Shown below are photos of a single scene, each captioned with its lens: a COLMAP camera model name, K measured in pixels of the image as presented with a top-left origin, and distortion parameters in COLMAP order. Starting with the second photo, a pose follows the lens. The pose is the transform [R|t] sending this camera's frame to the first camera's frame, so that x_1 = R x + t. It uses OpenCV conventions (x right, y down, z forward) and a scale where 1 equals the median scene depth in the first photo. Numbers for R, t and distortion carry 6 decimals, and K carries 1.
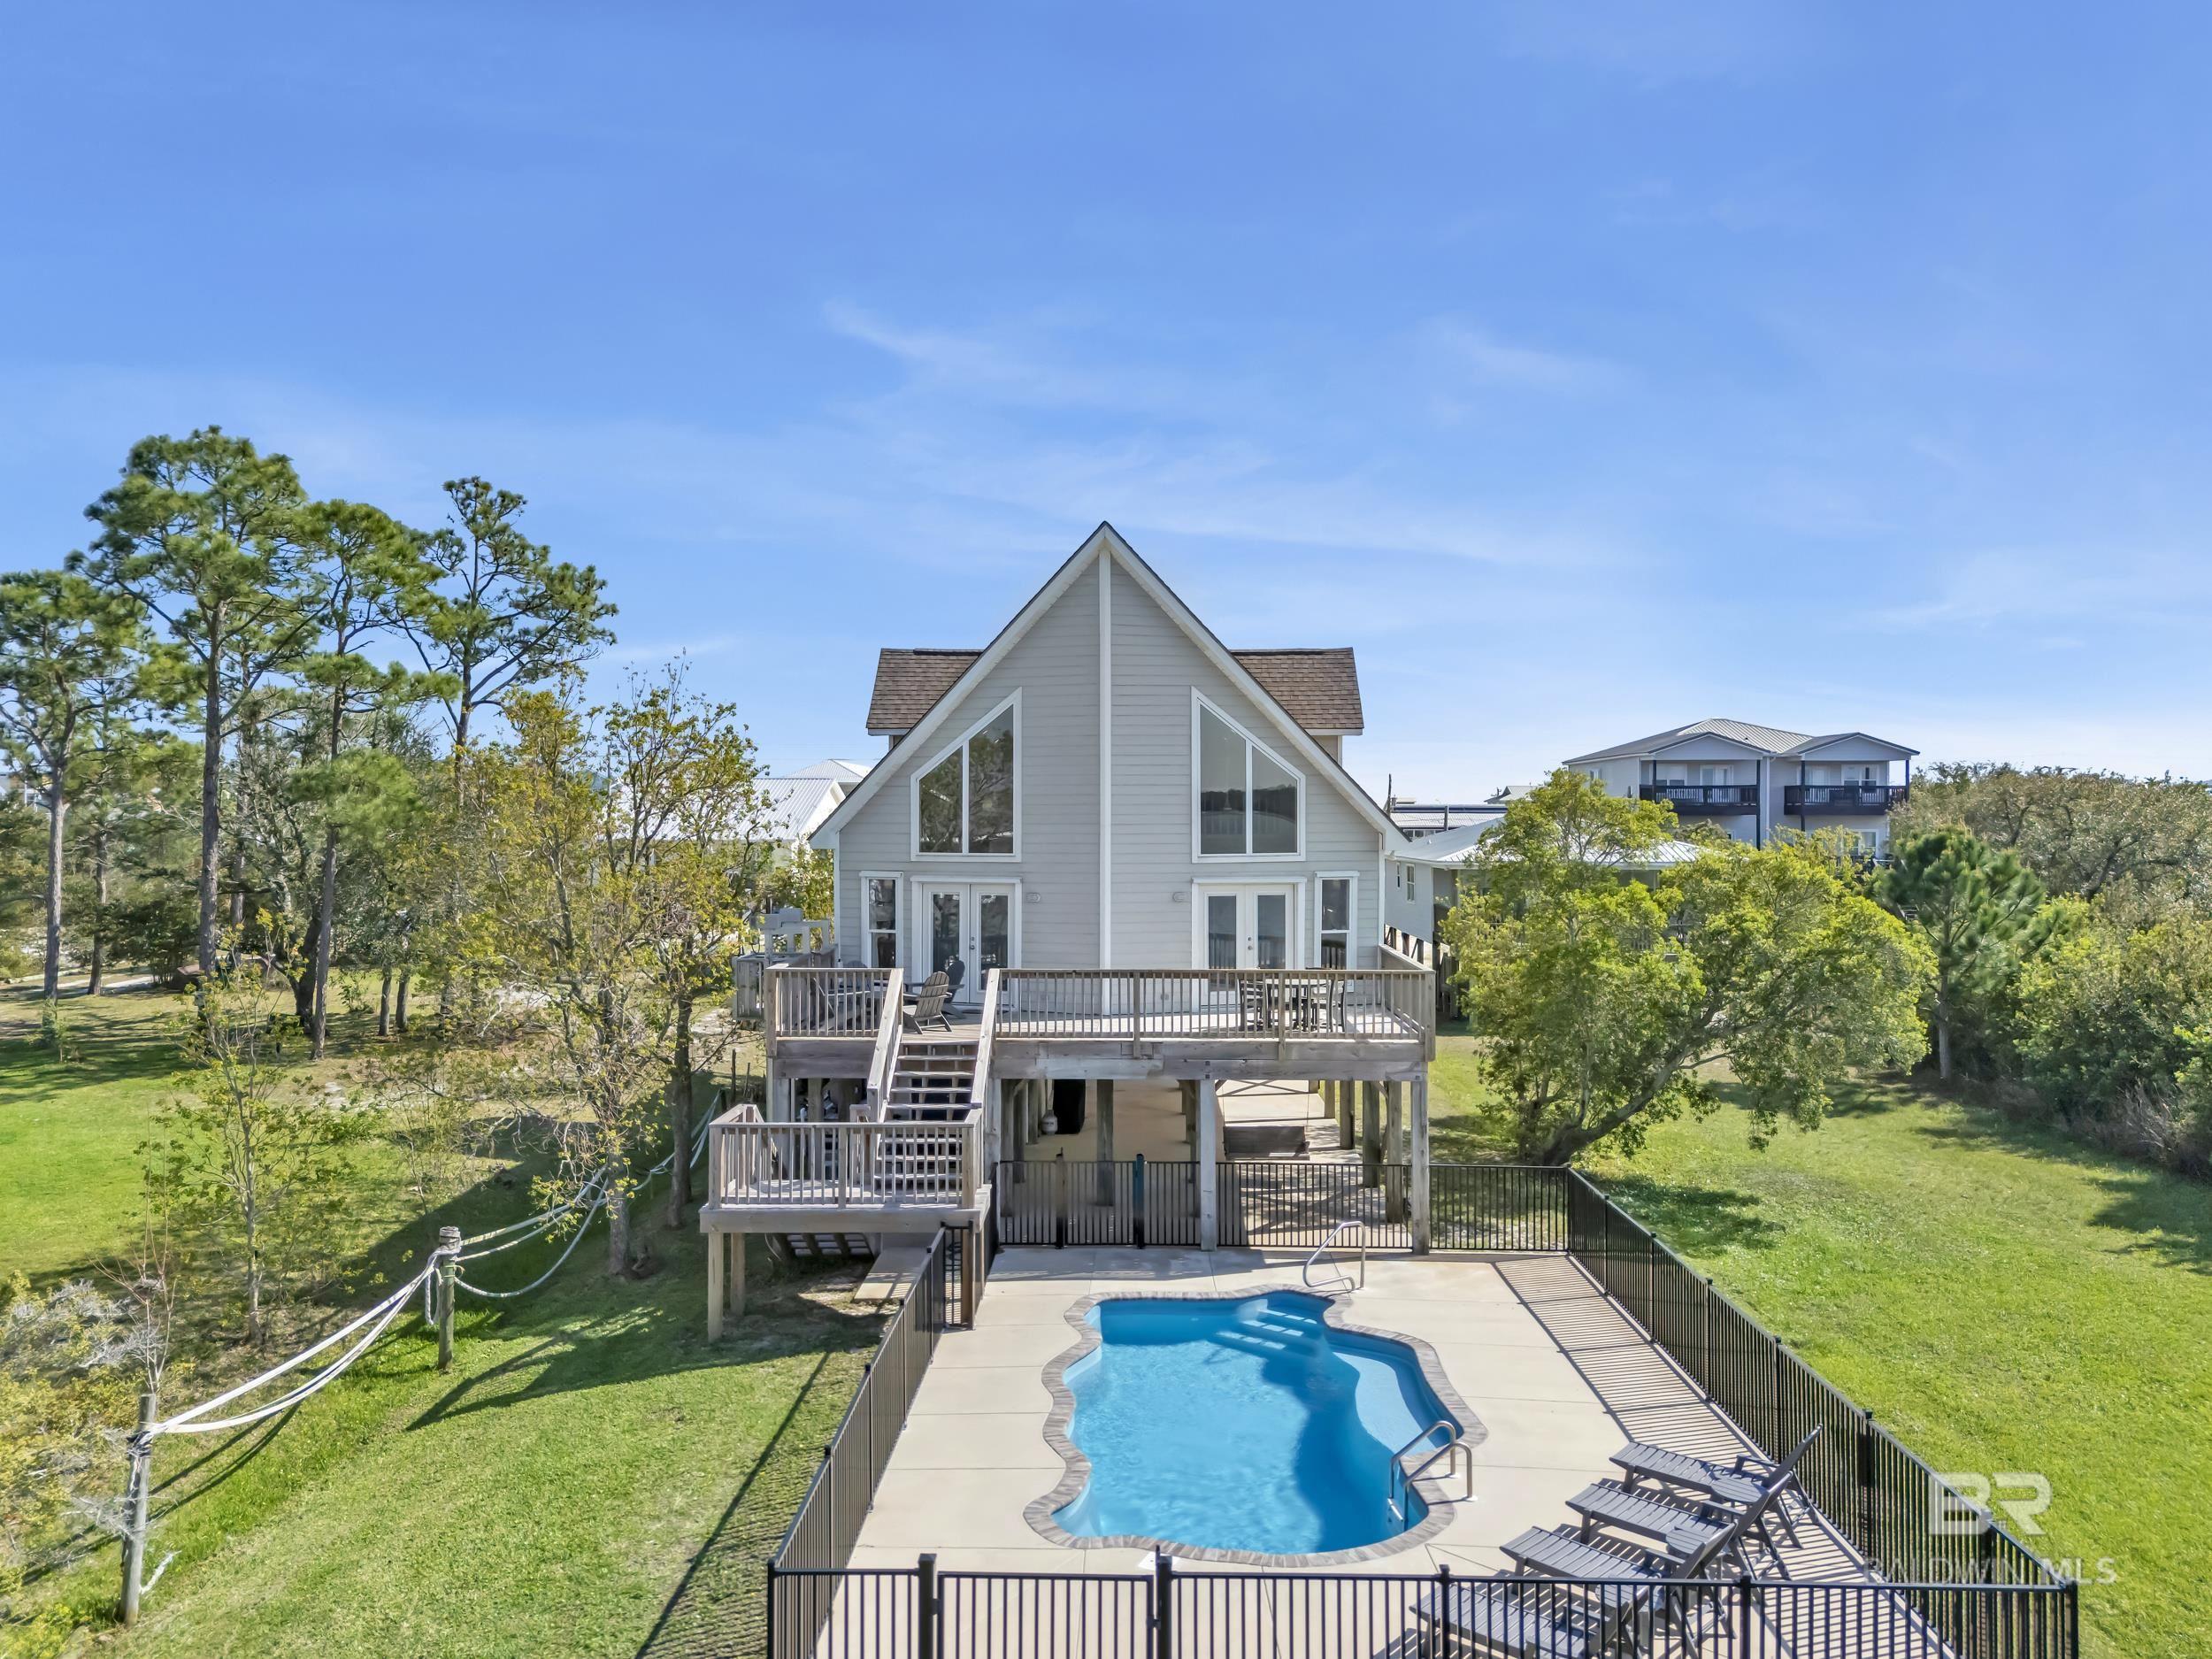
lens RADIAL K [[1612.2, 0, 1106.0], [0, 1612.2, 829.5], [0, 0, 1]] dist [0.081785, -0.081935]
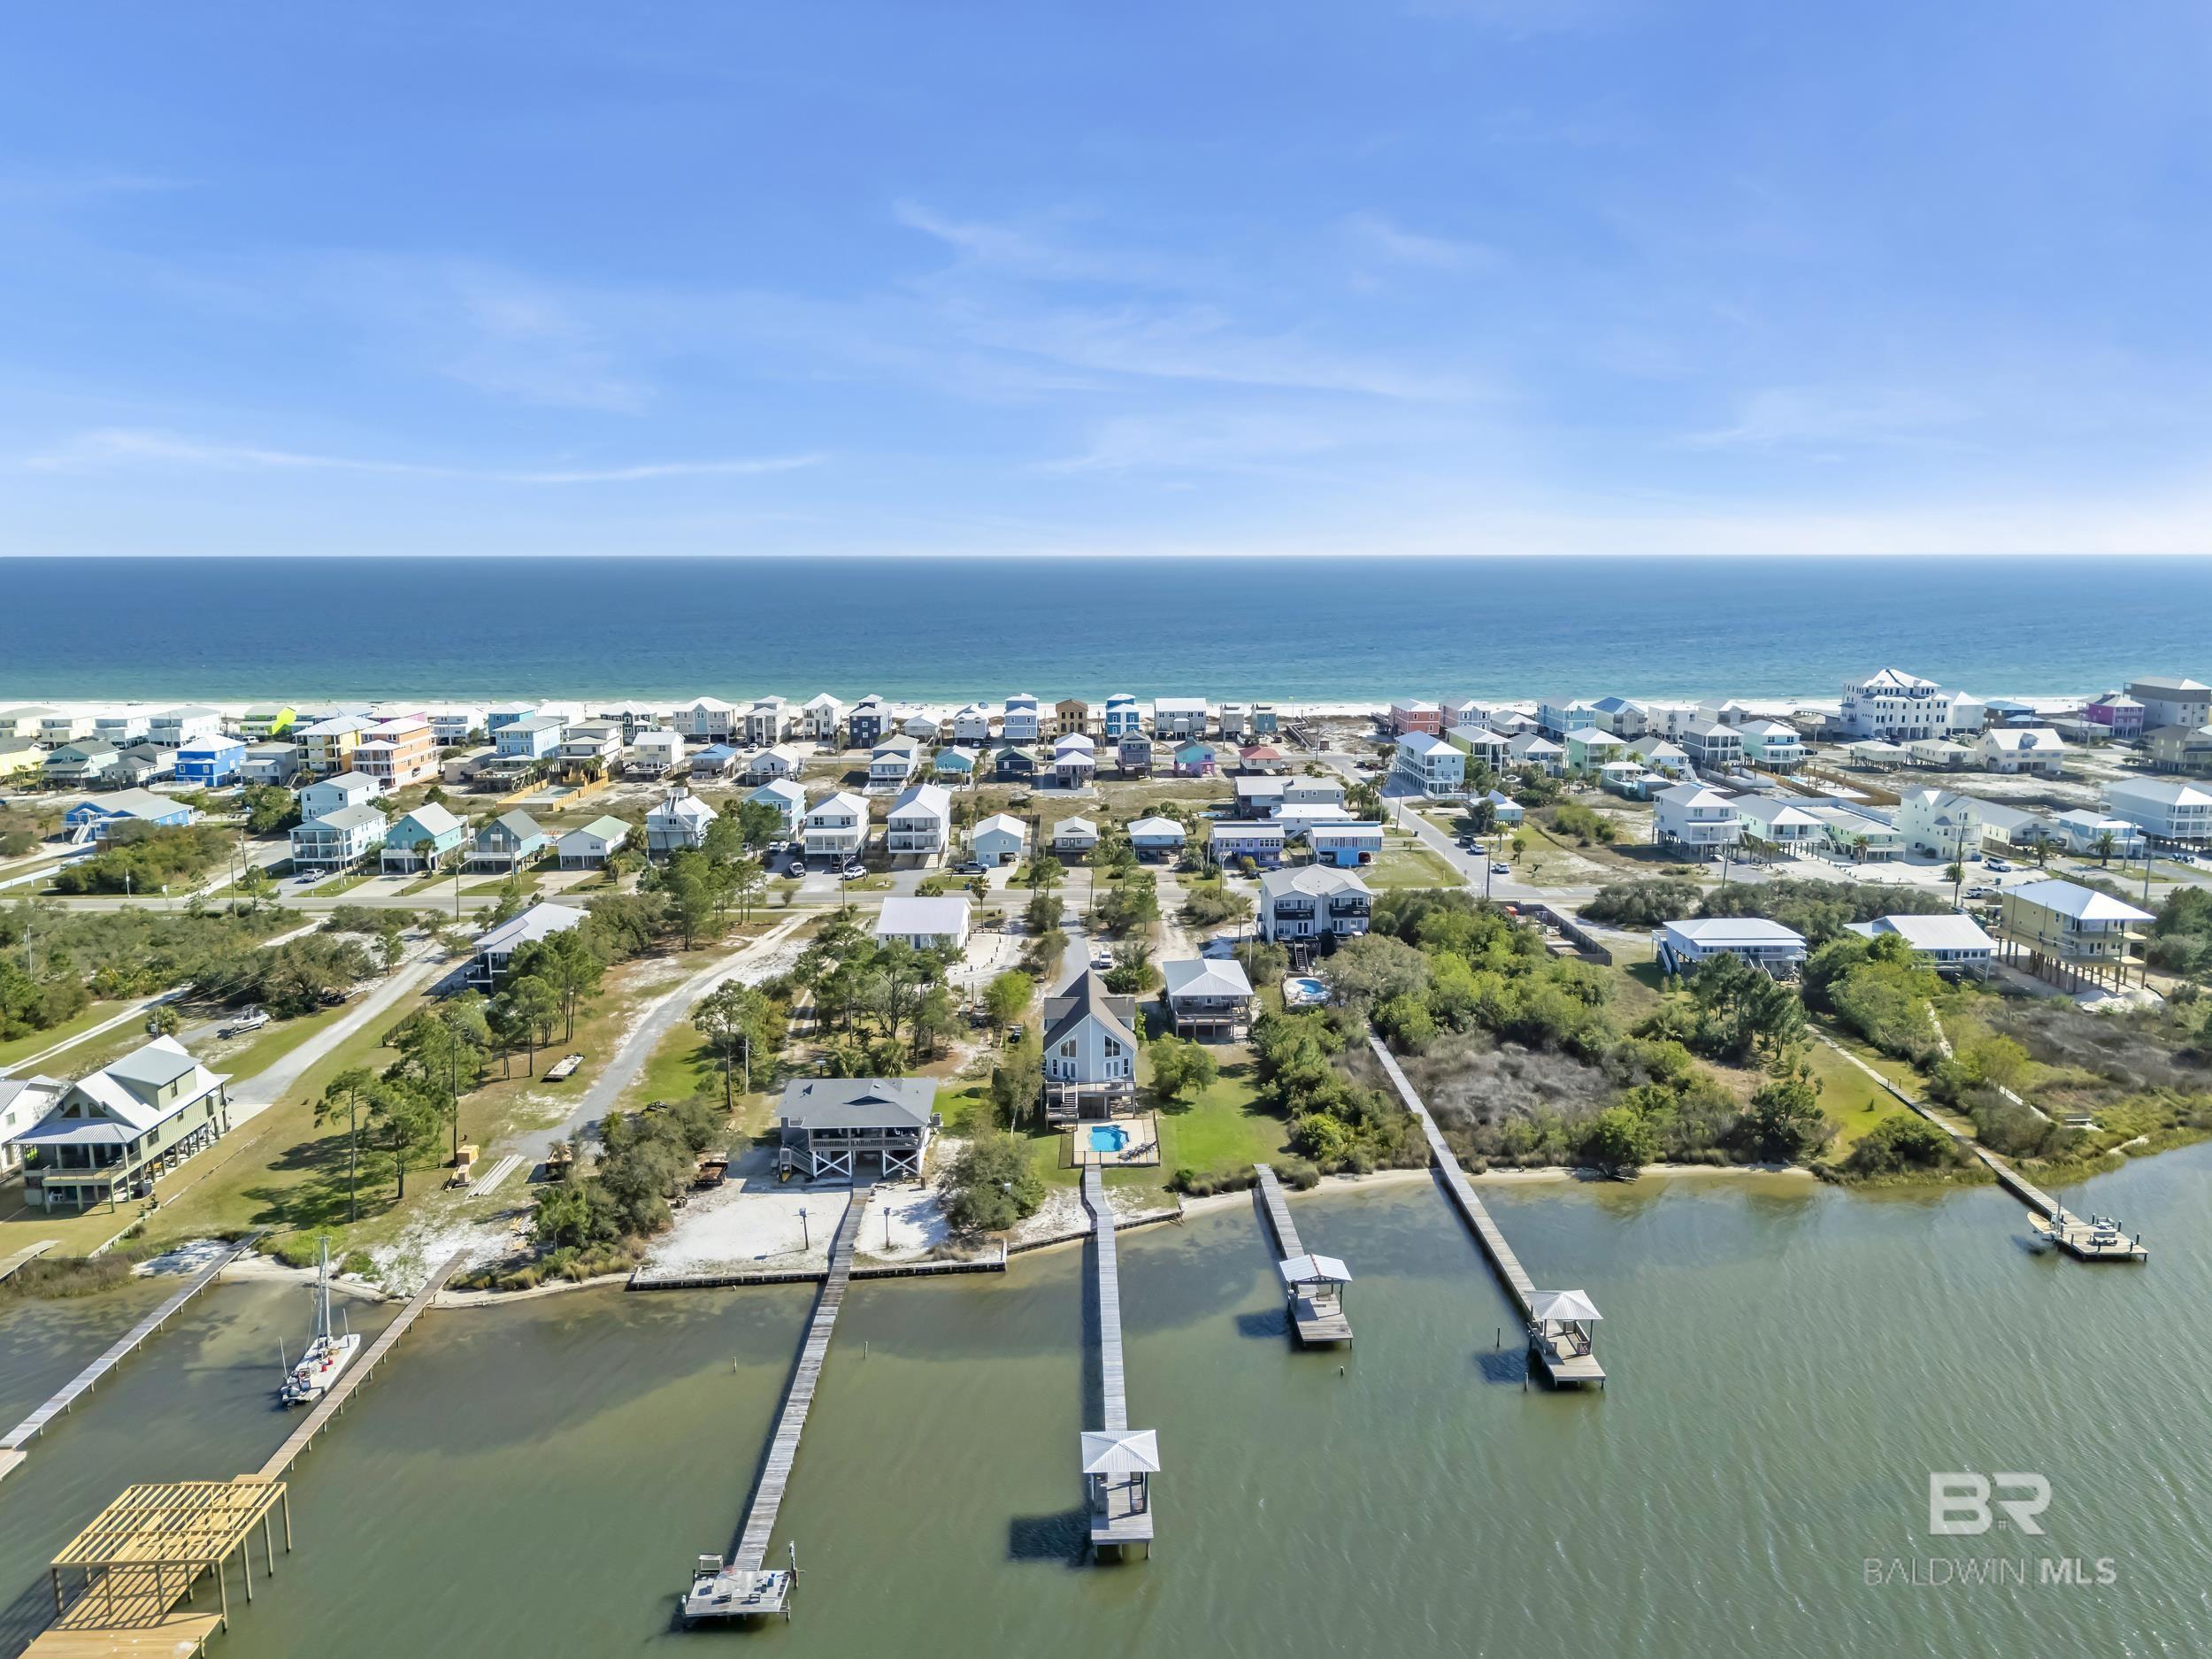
lens RADIAL K [[1612.2, 0, 1106.0], [0, 1612.2, 829.5], [0, 0, 1]] dist [0.081785, -0.081935]
pose [[0.998921, -0.009845, 0.045395, -0.230216], [0.002315, 0.986616, 0.163042, -2.006667], [-0.046393, -0.162761, 0.985574, -5.411547]]
